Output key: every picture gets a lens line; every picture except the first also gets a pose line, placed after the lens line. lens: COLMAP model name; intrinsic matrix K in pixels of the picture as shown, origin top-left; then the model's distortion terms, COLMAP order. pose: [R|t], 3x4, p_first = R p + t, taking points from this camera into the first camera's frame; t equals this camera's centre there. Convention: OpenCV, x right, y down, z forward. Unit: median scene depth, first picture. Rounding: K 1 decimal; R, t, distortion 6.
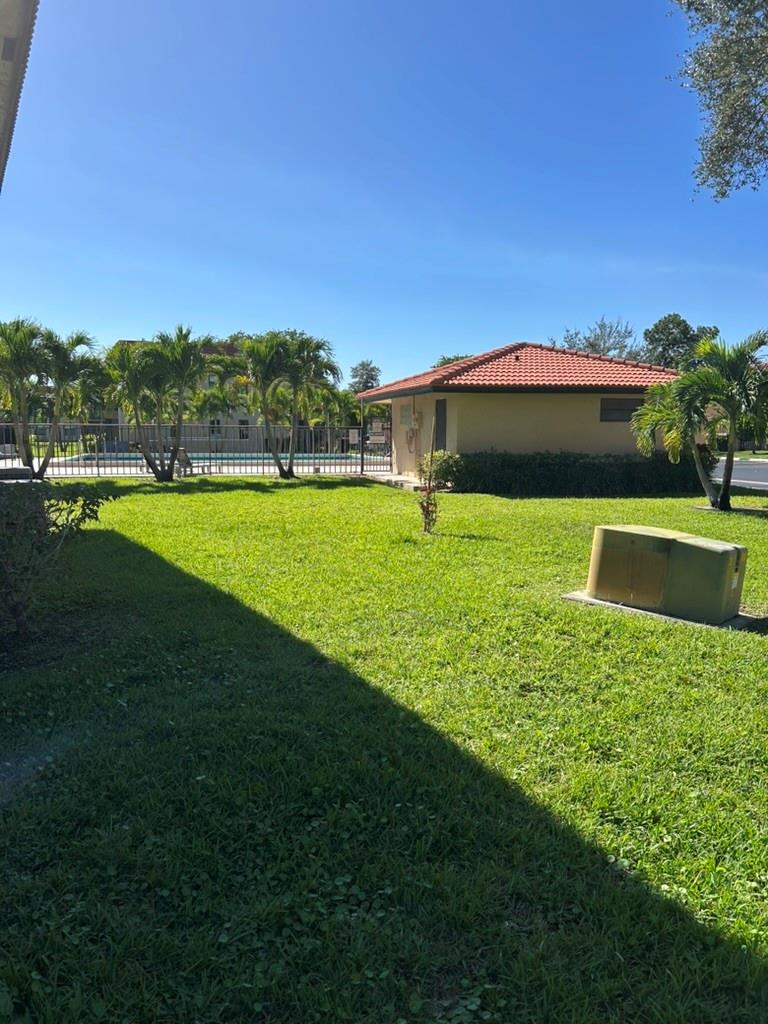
lens RADIAL K [[766.1, 0, 384.0], [0, 766.1, 512.0], [0, 0, 1]] dist [0.033963, -0.004295]
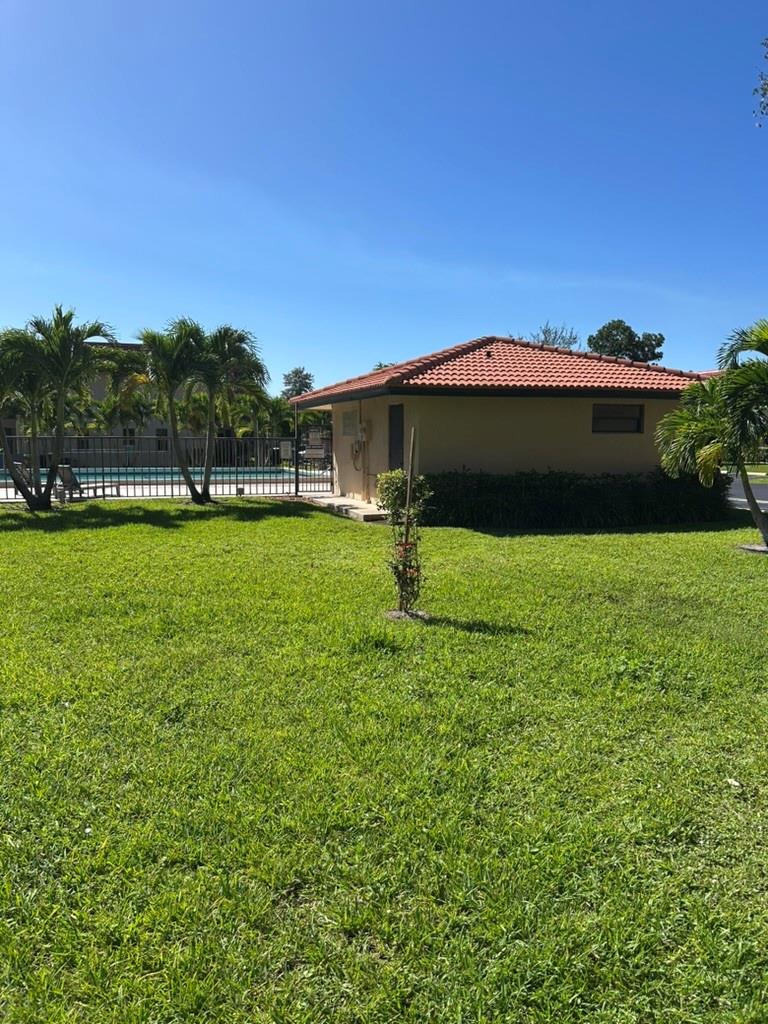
lens RADIAL K [[766.1, 0, 384.0], [0, 766.1, 512.0], [0, 0, 1]] dist [0.033963, -0.004295]
pose [[0.996283, -0.008589, 0.085707, -0.006417], [0.009534, 0.999898, -0.010624, -0.024682], [-0.085607, 0.011401, 0.996264, 0.191504]]
